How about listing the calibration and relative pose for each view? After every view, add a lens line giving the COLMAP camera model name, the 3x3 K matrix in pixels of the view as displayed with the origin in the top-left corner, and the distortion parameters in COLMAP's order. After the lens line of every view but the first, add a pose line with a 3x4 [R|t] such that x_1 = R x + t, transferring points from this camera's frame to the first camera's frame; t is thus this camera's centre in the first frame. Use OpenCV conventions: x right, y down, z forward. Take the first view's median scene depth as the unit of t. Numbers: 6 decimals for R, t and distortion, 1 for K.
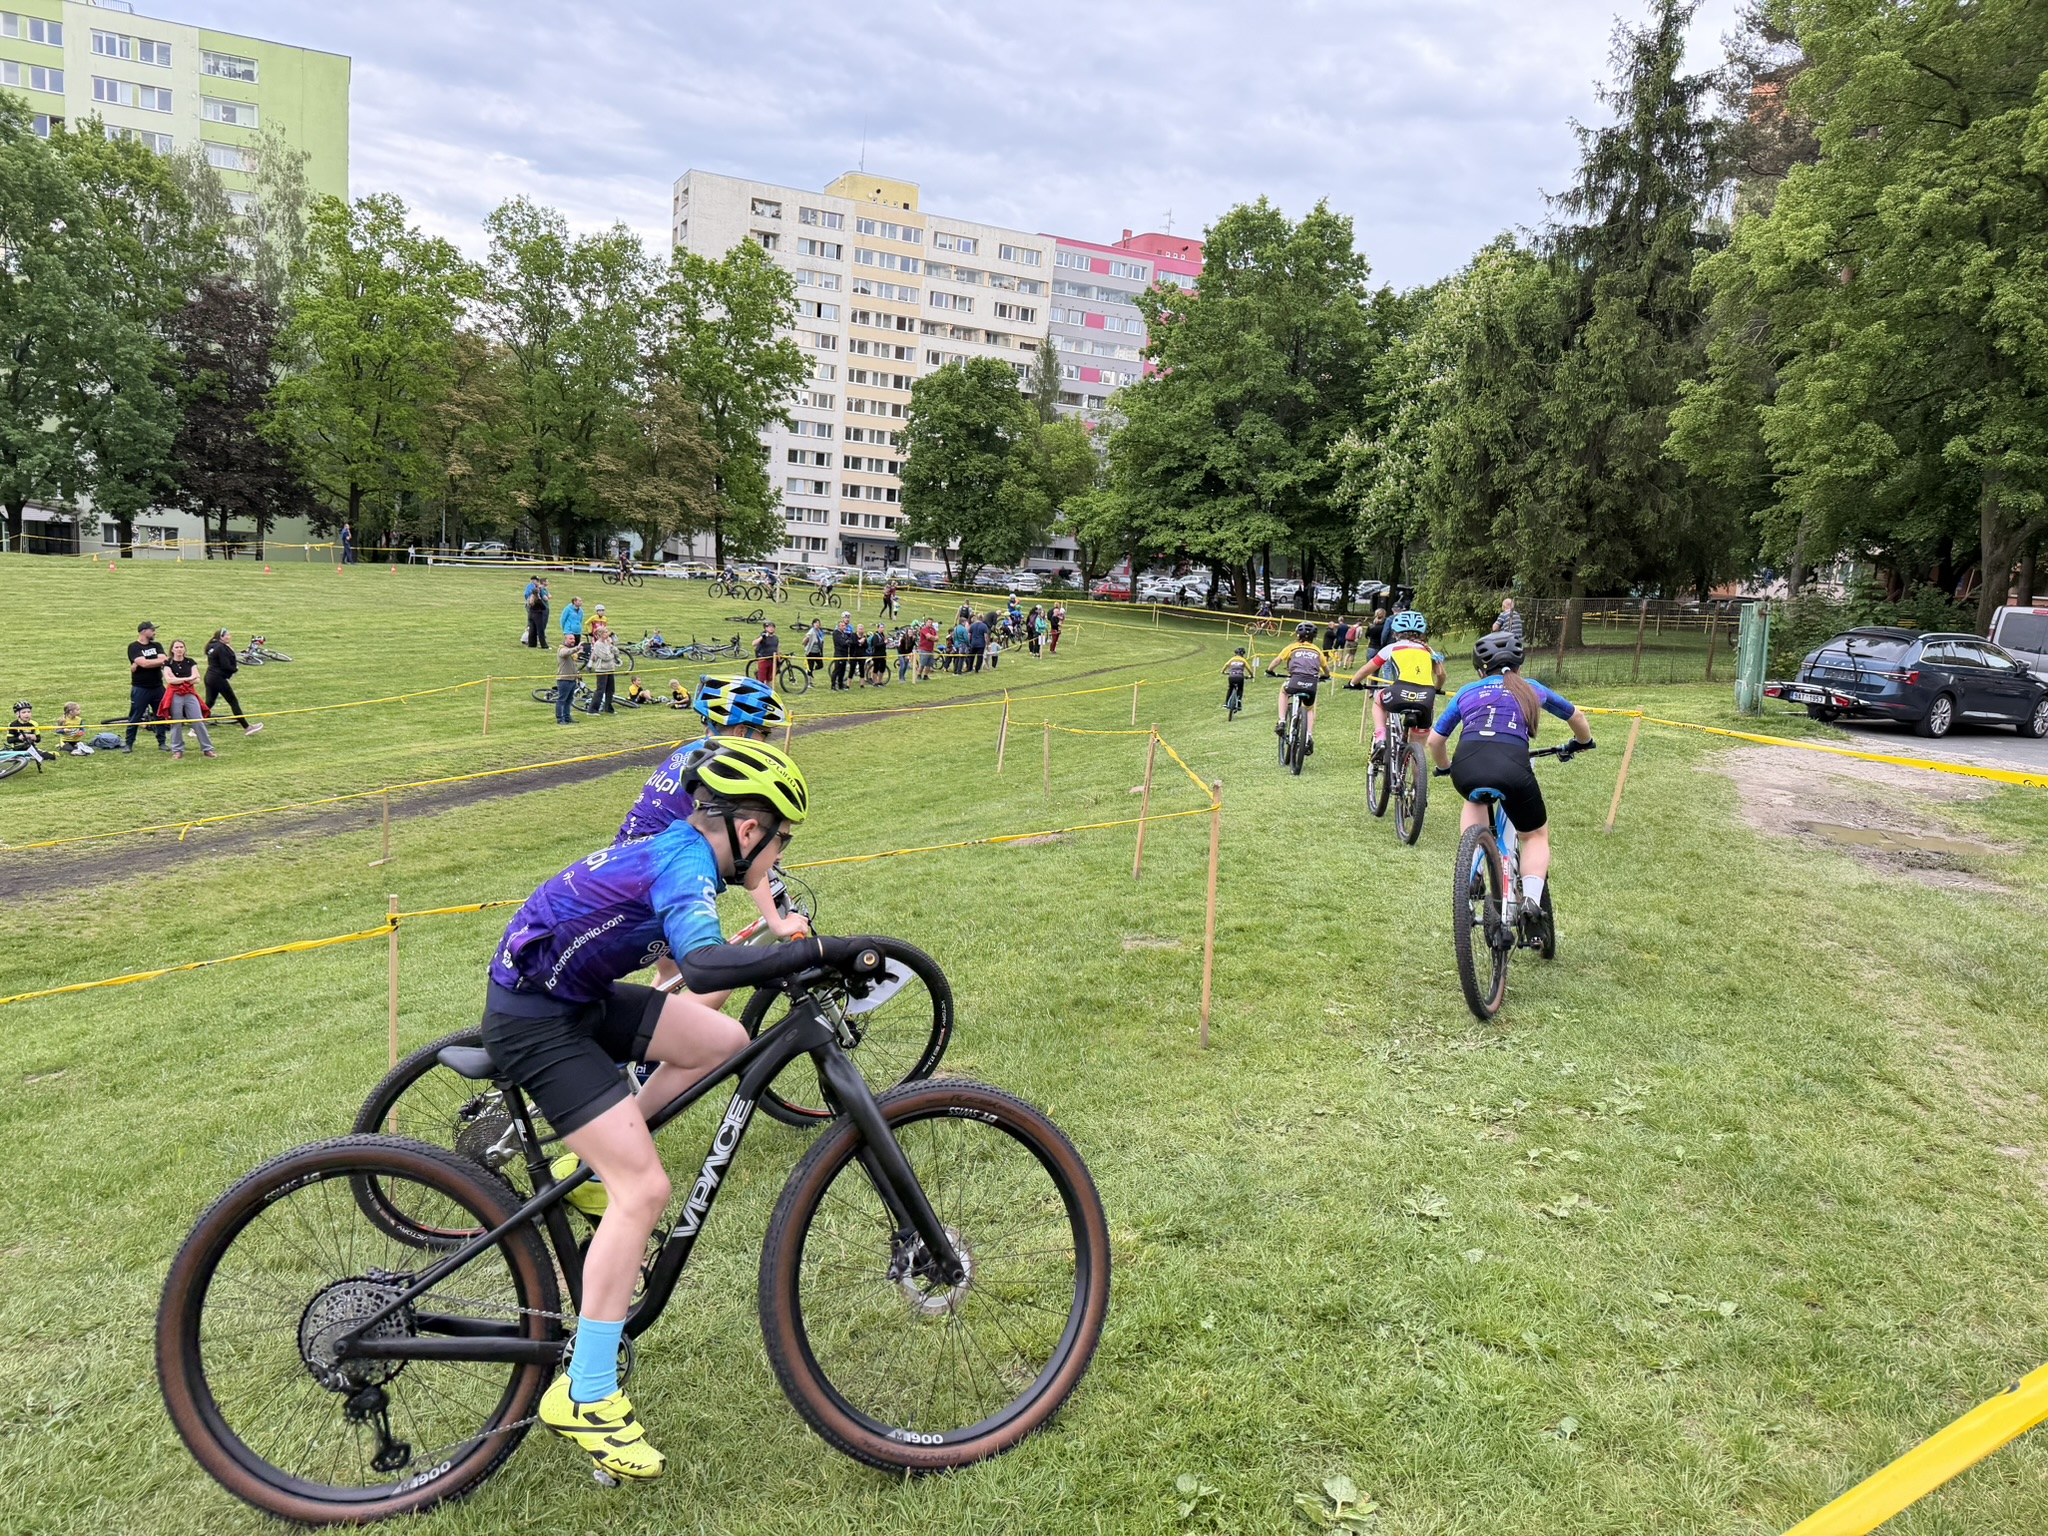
lens RADIAL K [[1412.4, 0, 1024.0], [0, 1412.4, 768.0], [0, 0, 1]] dist [0.072796, -0.106418]
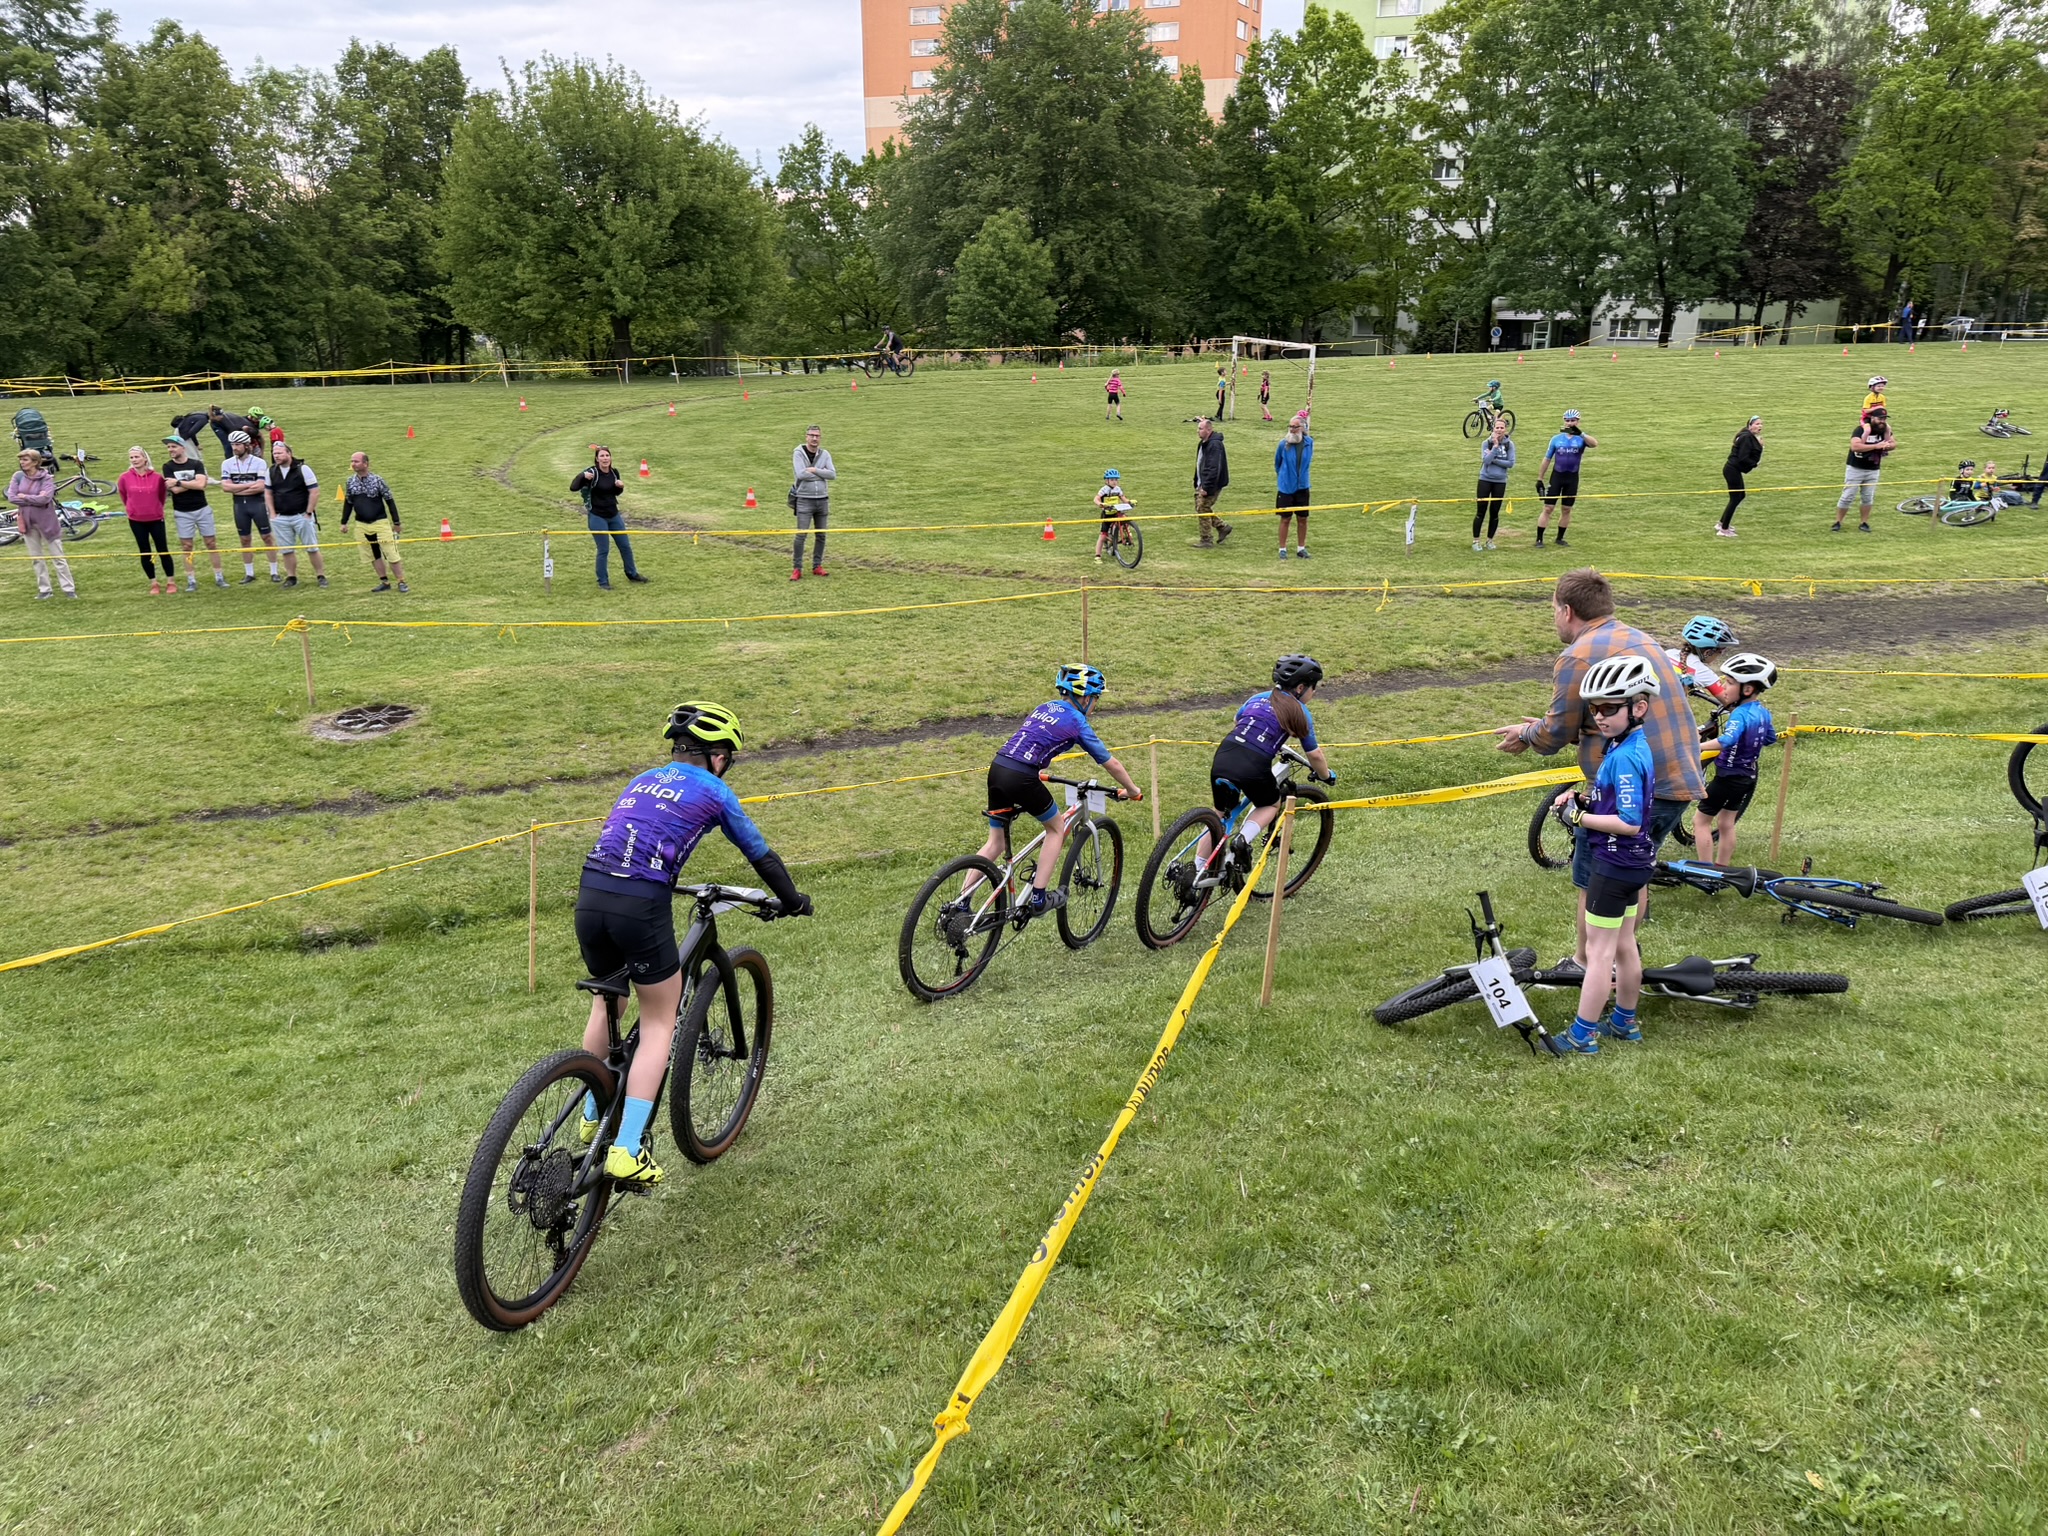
lens RADIAL K [[1432.7, 0, 1001.2], [0, 1432.7, 761.5], [0, 0, 1]] dist [0.046803, -0.047733]
pose [[0.674296, 0.158453, -0.721261, -0.117597], [-0.061867, 0.985396, 0.158641, 0.020150], [0.735865, -0.062349, 0.674251, -0.140808]]
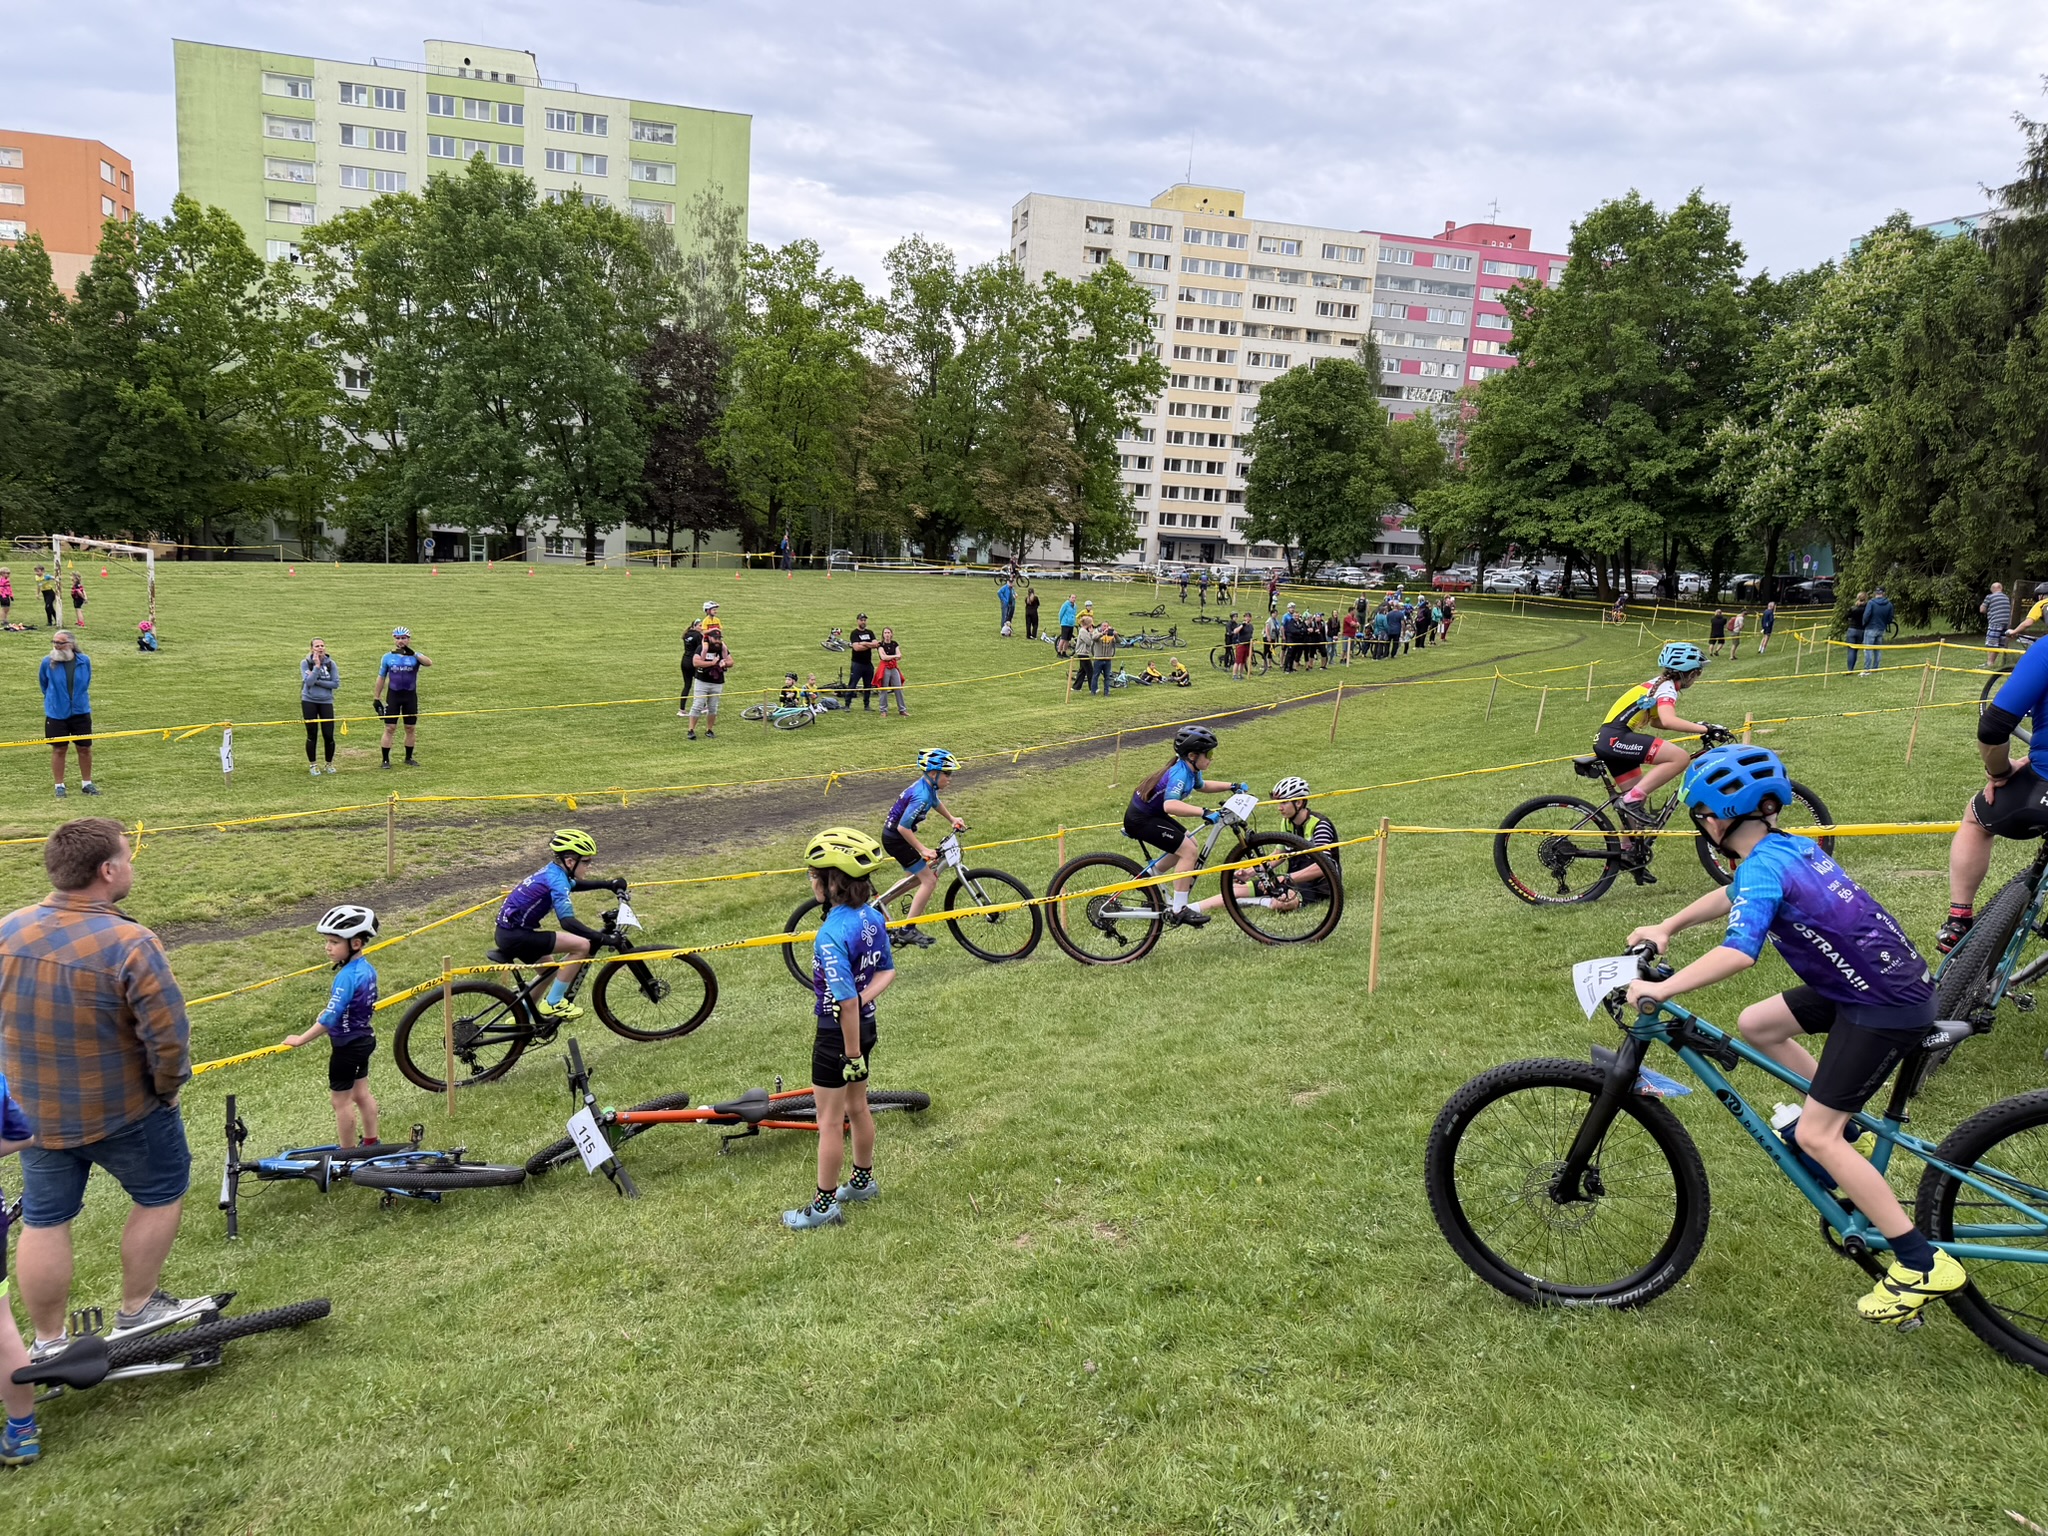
lens RADIAL K [[1432.7, 0, 1001.2], [0, 1432.7, 761.5], [0, 0, 1]] dist [0.046803, -0.047733]
pose [[0.982432, 0.010520, -0.186325, -0.076617], [-0.011185, 0.999934, -0.002520, 0.011231], [0.186286, 0.004560, 0.982485, -0.088557]]
